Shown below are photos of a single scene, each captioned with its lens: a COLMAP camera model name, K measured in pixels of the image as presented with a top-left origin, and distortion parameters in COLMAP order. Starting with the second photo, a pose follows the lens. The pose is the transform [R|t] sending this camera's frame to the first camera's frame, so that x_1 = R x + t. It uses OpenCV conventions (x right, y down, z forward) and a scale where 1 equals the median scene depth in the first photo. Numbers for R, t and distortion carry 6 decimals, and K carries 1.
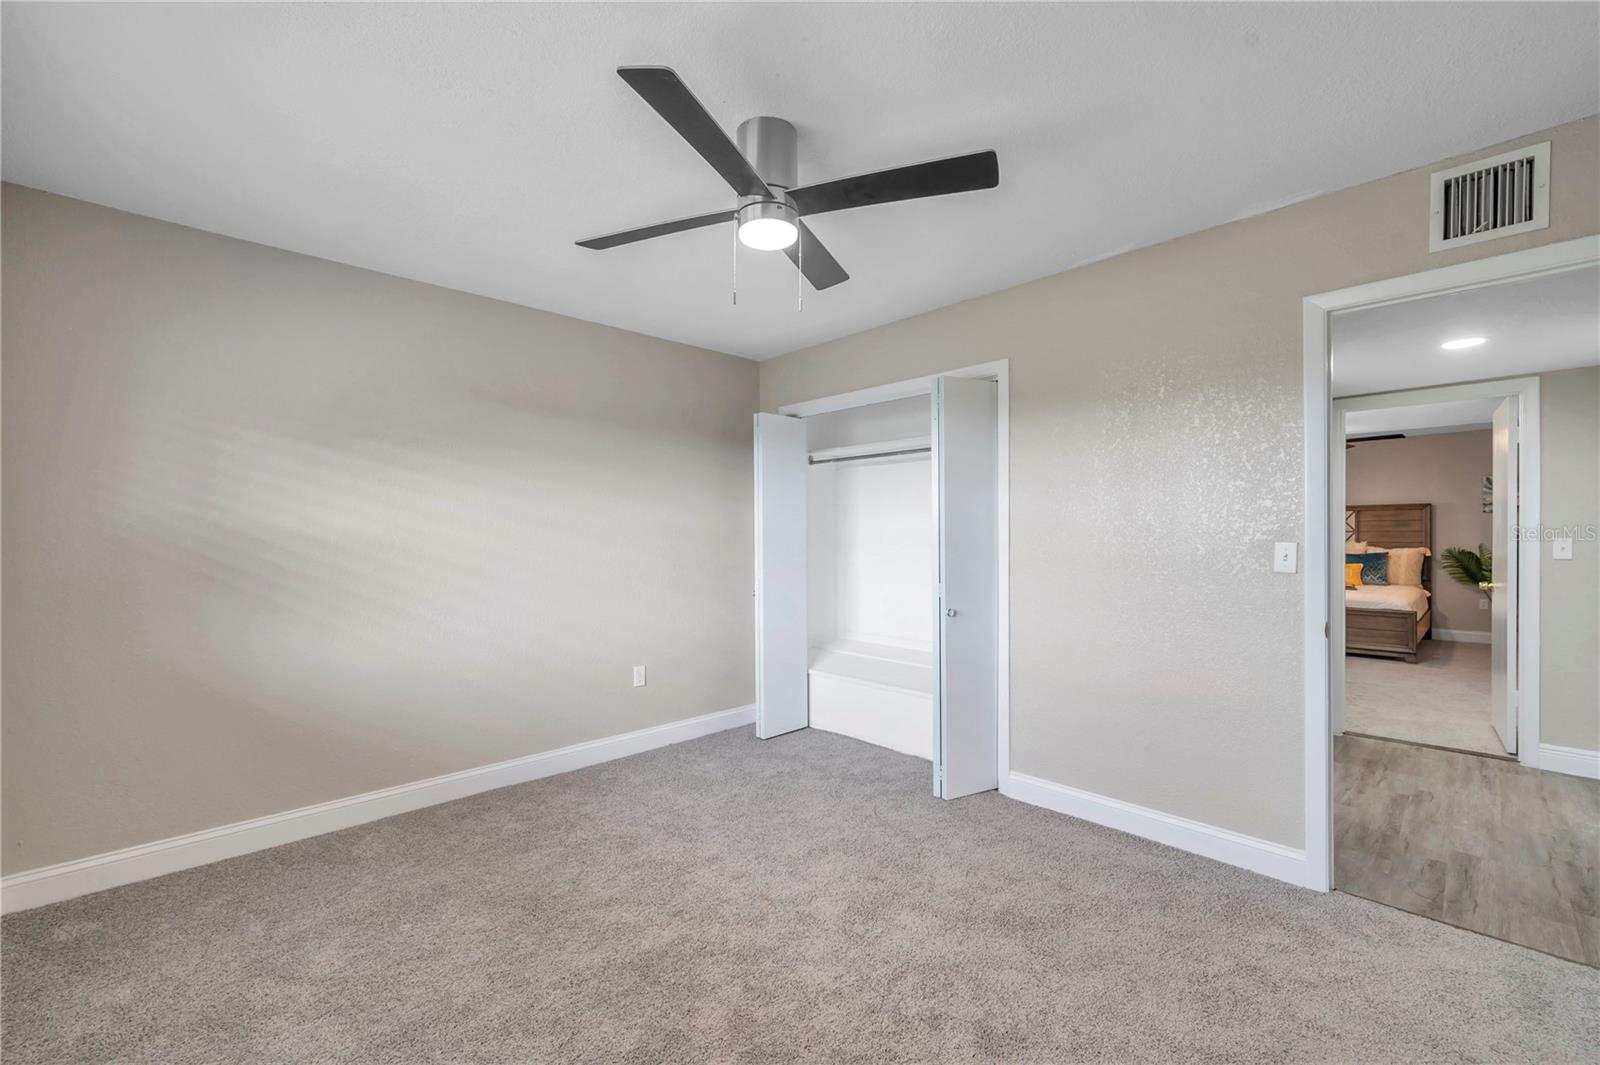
lens RADIAL K [[647.8, 0, 806.1], [0, 647.8, 538.0], [0, 0, 1]] dist [-0.002049, 0.000173]
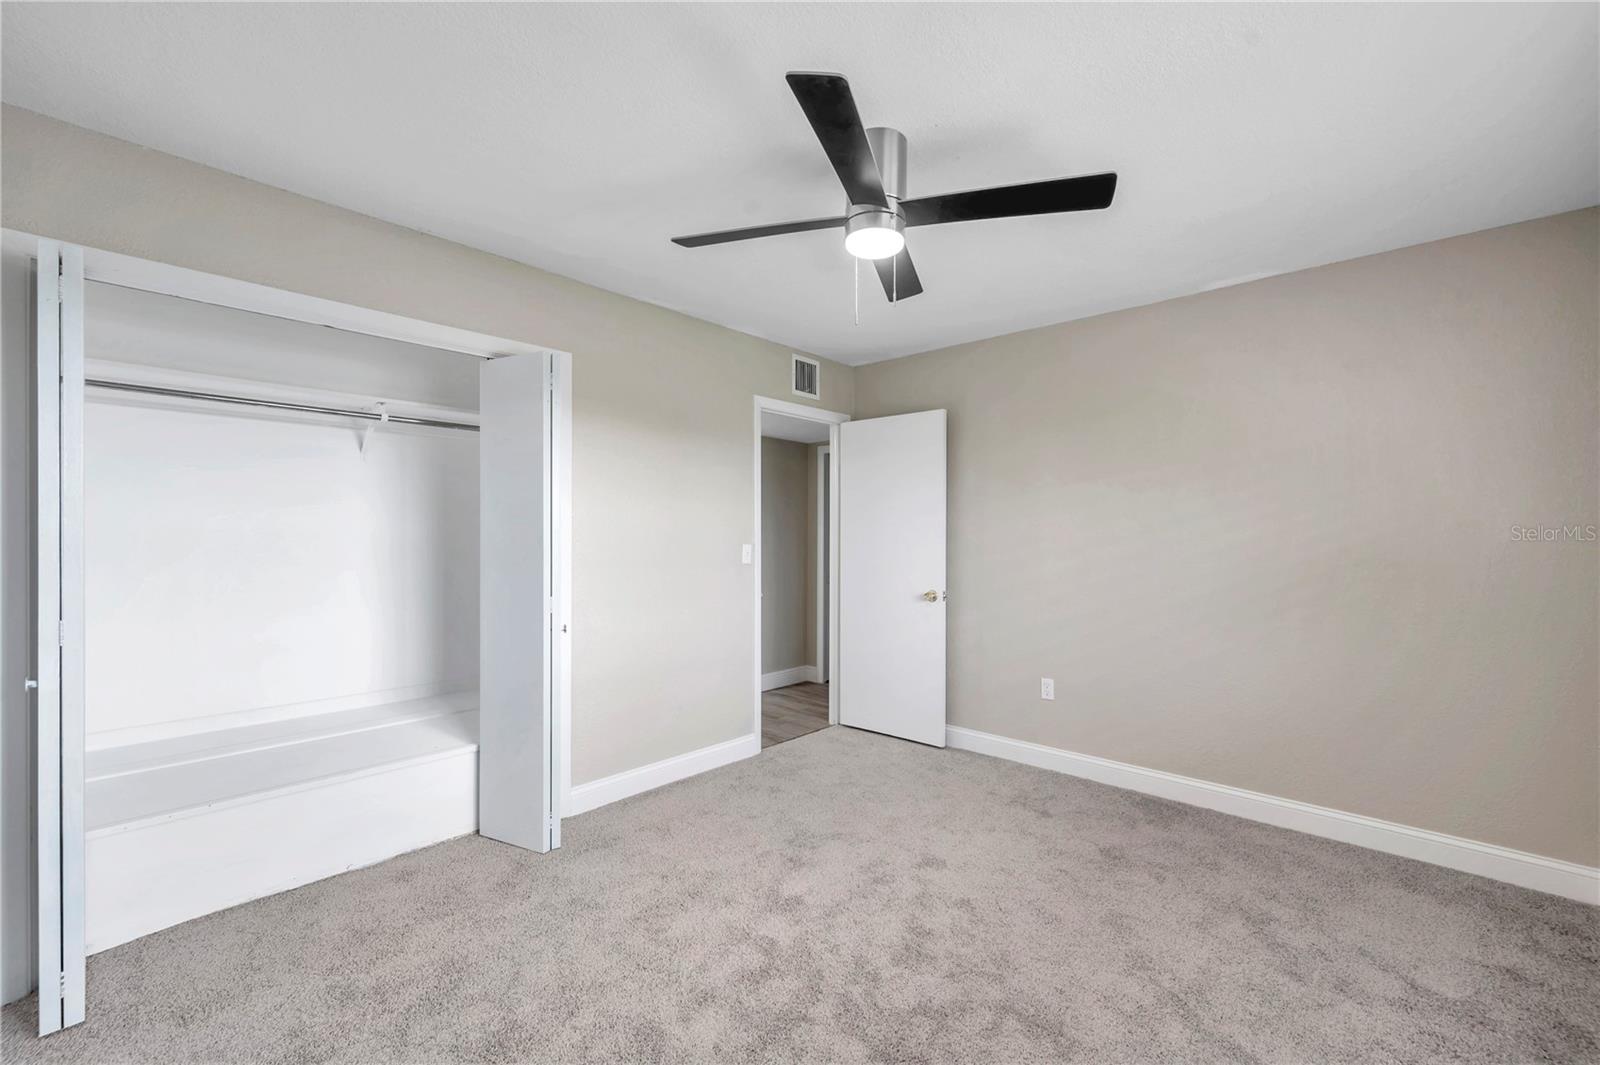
lens RADIAL K [[647.8, 0, 808.0], [0, 647.8, 536.1], [0, 0, 1]] dist [-0.002049, 0.000173]
pose [[-0.040582, 0.001921, 0.999174, -0.856989], [-0.000949, 0.999998, -0.001961, -0.011720], [-0.999176, -0.001028, -0.040580, 0.914252]]
